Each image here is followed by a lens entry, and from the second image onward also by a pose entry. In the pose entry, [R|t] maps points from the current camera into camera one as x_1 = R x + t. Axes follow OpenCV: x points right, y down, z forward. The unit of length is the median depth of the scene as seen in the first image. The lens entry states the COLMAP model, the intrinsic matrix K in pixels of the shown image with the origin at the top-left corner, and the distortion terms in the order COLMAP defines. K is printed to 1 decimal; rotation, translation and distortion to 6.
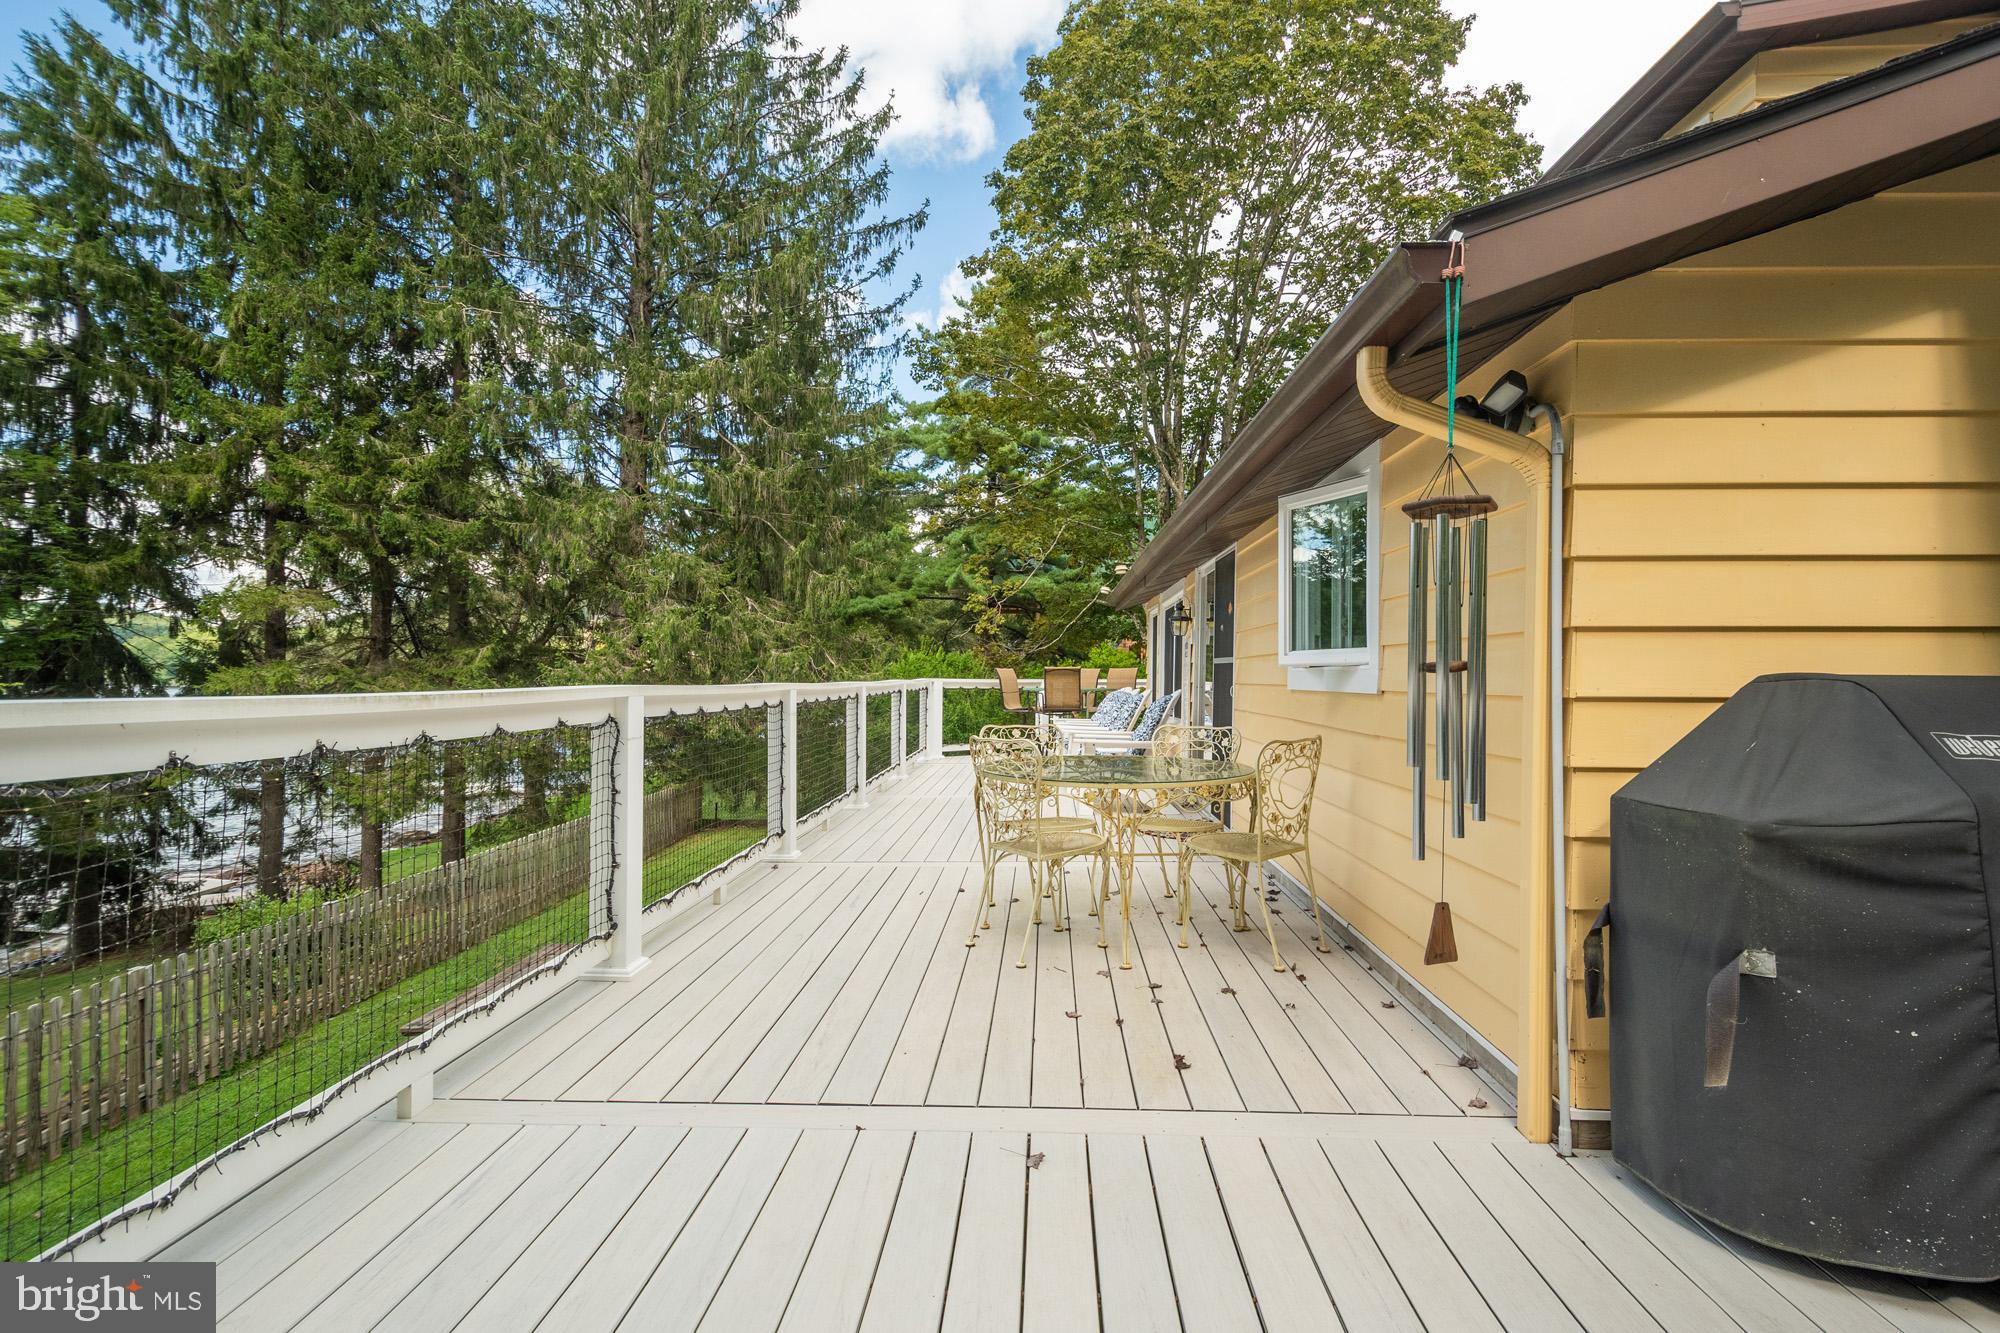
lens RADIAL K [[997.6, 0, 1016.8], [0, 997.6, 682.8], [0, 0, 1]] dist [0.008519, -0.002449]
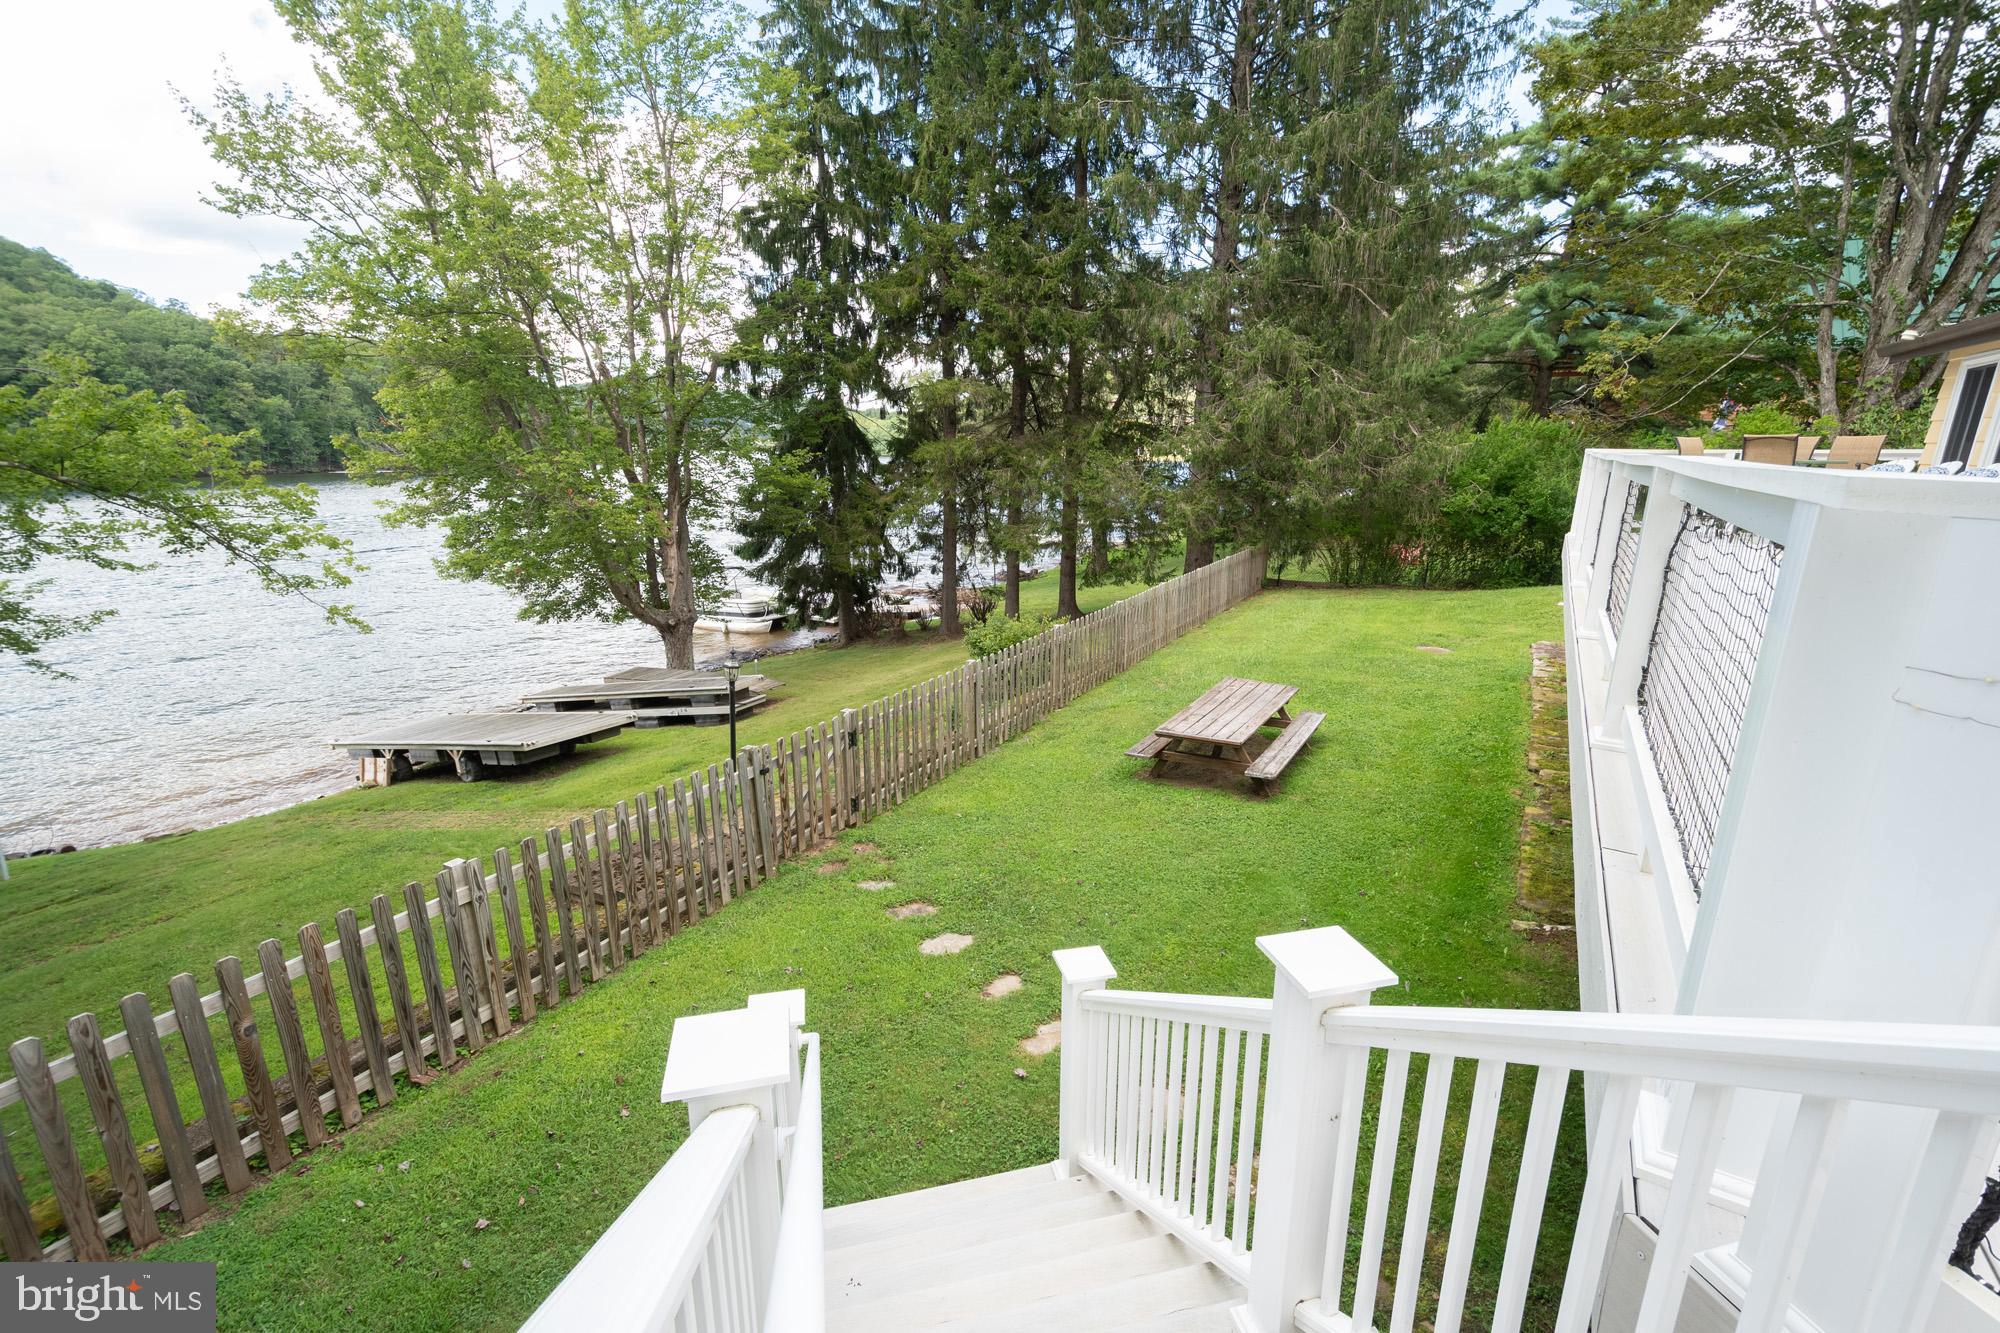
lens RADIAL K [[867.7, 0, 1016.2], [0, 867.7, 693.9], [0, 0, 1]] dist [0.009965, -0.003370]
pose [[0.875357, 0.130877, -0.465426, -0.078897], [-0.002499, 0.963876, 0.266340, 0.000470], [0.483470, -0.231980, 0.844063, -0.006598]]
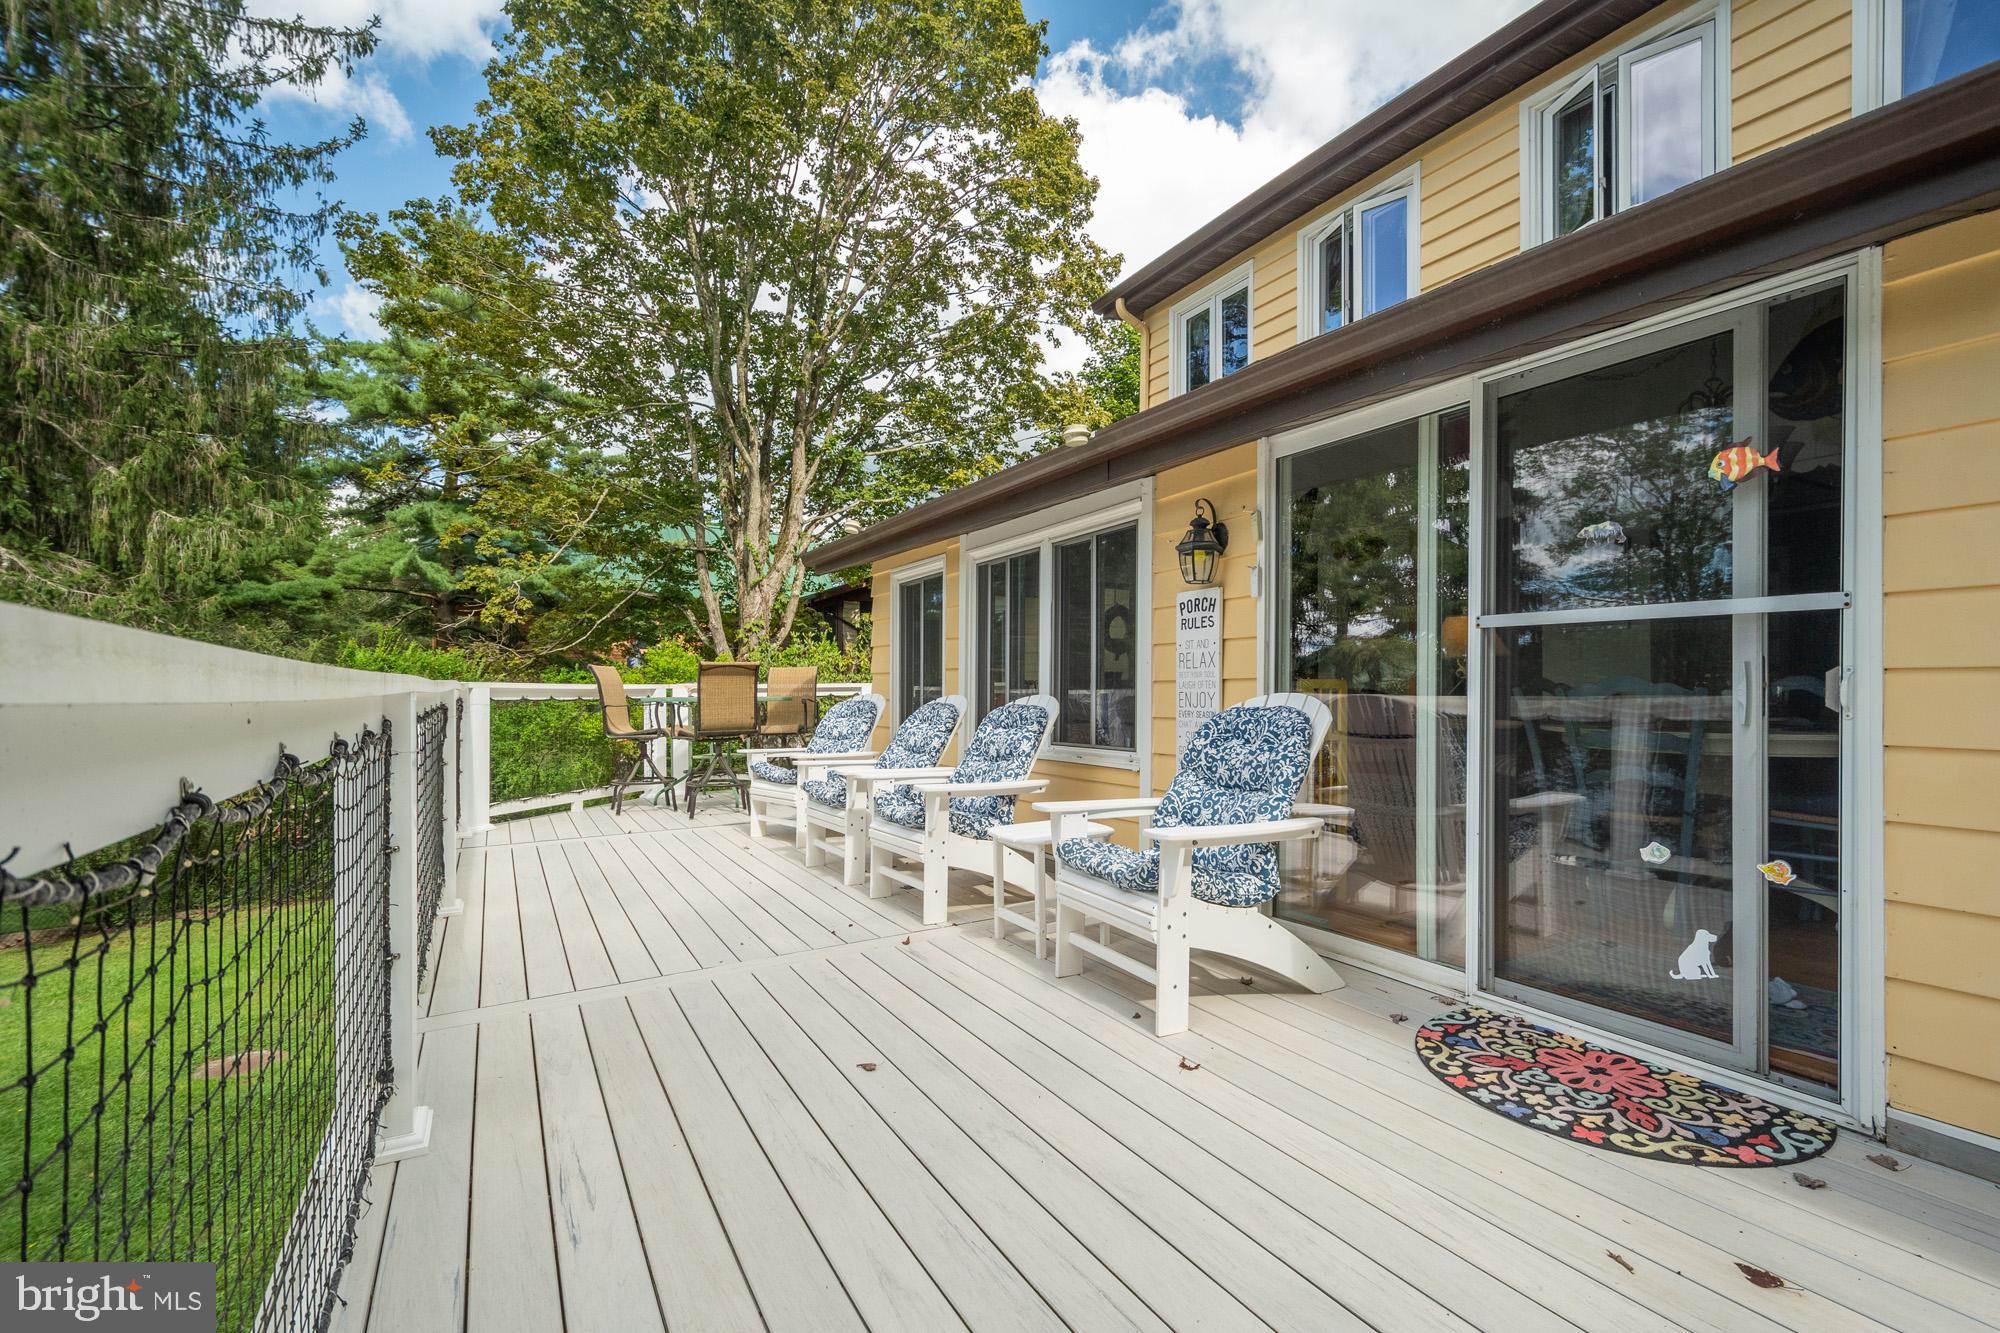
lens RADIAL K [[867.7, 0, 1008.6], [0, 867.7, 687.1], [0, 0, 1]] dist [0.009965, -0.003370]
pose [[0.842361, -0.004959, 0.538892, -0.047574], [0.009098, 0.999946, -0.005020, 0.001695], [-0.538838, 0.009132, 0.842360, 0.234425]]
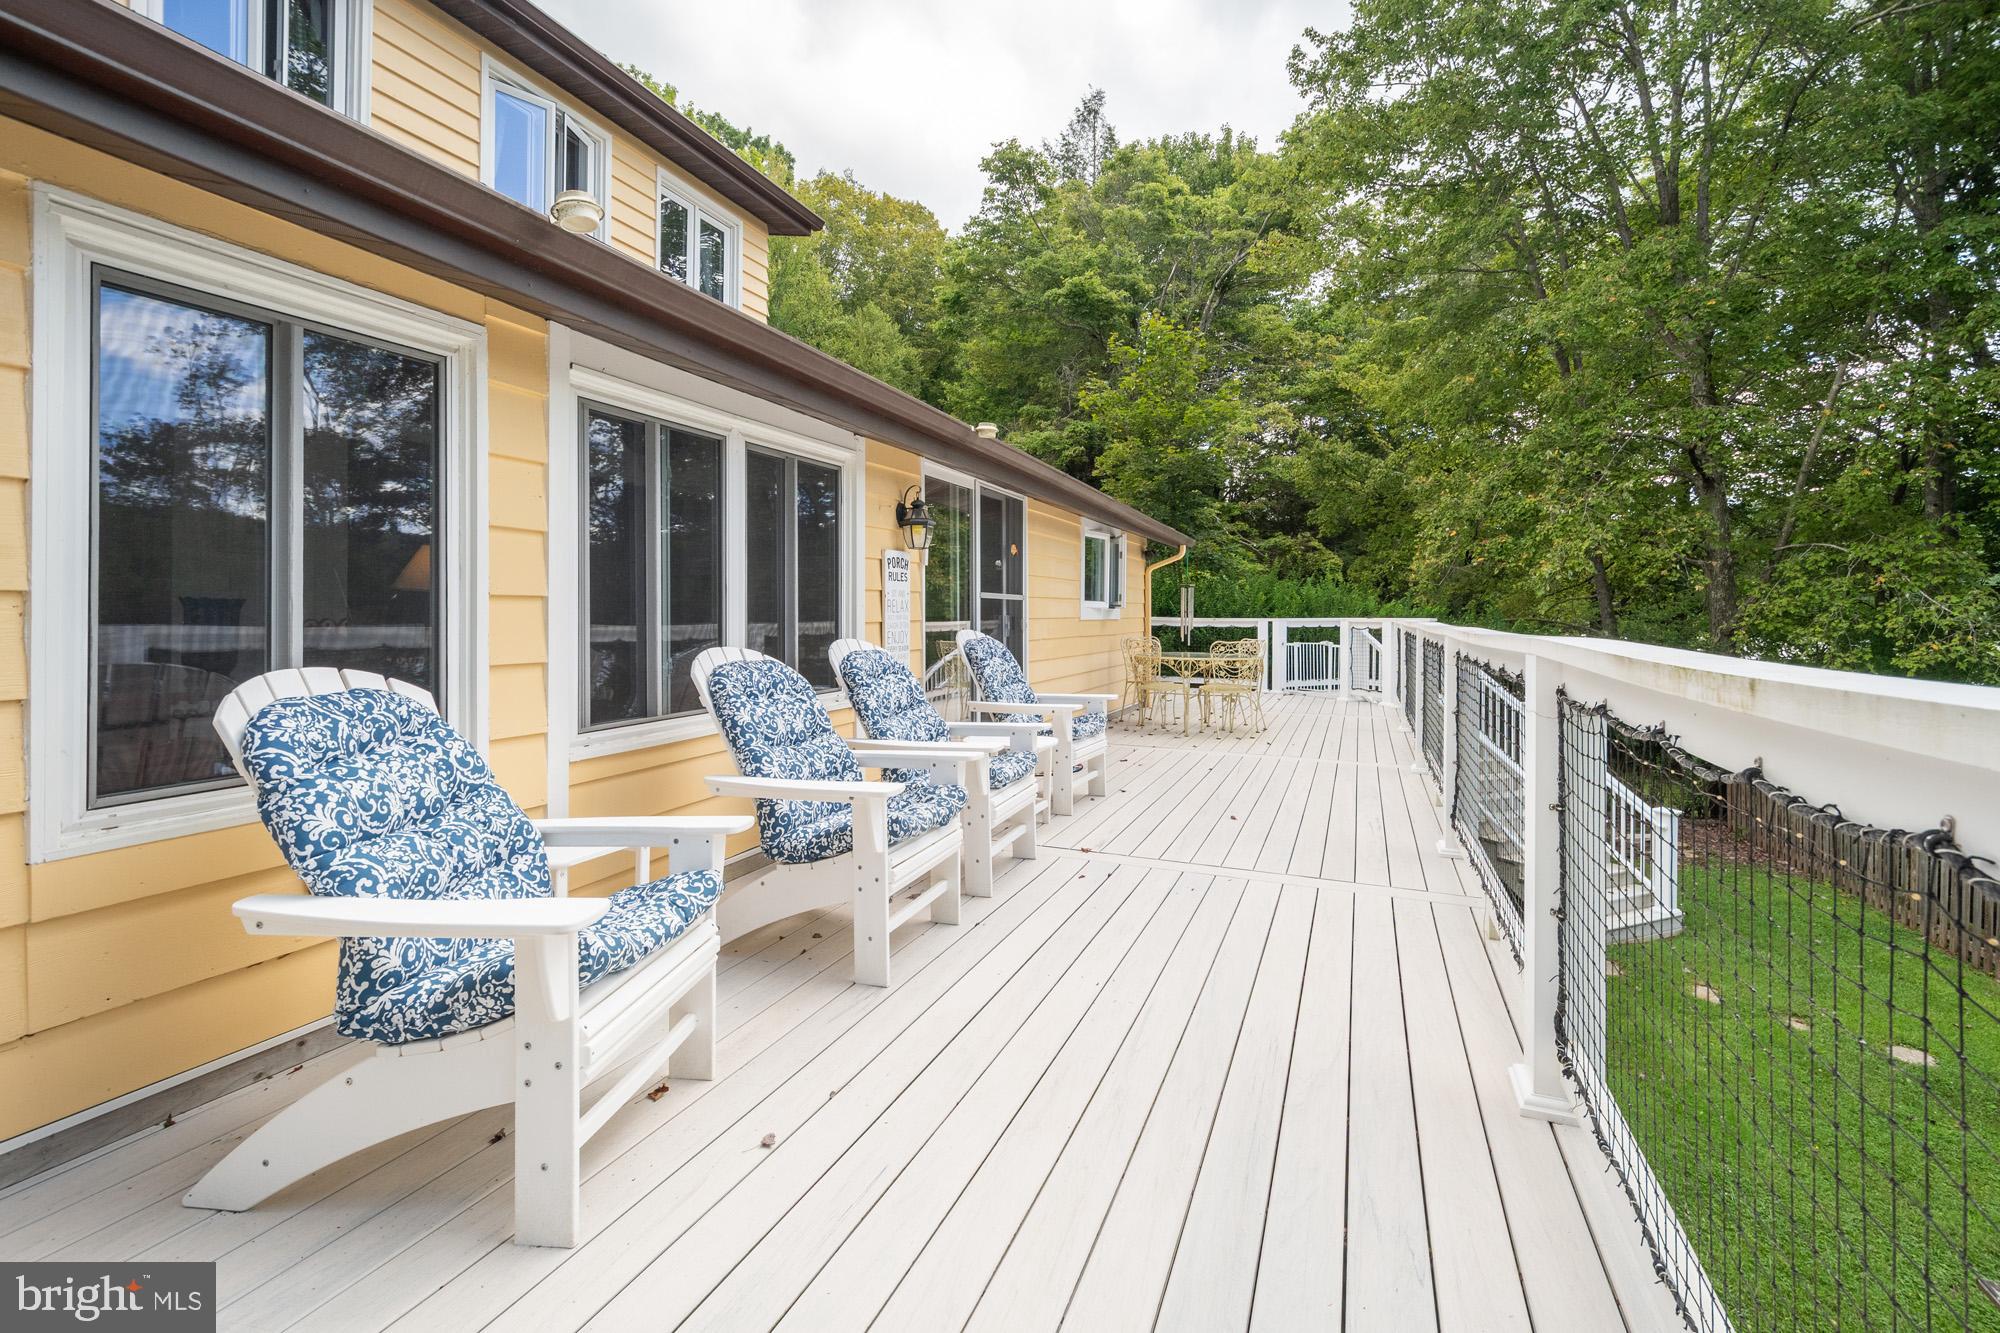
lens RADIAL K [[904.8, 0, 1004.0], [0, 904.8, 607.5], [0, 0, 1]] dist [0.017723, -0.000038]
pose [[-0.943276, -0.014070, 0.331713, -0.028830], [-0.013259, 0.999901, 0.004706, -0.004186], [-0.331746, 0.000041, -0.943369, 0.521254]]
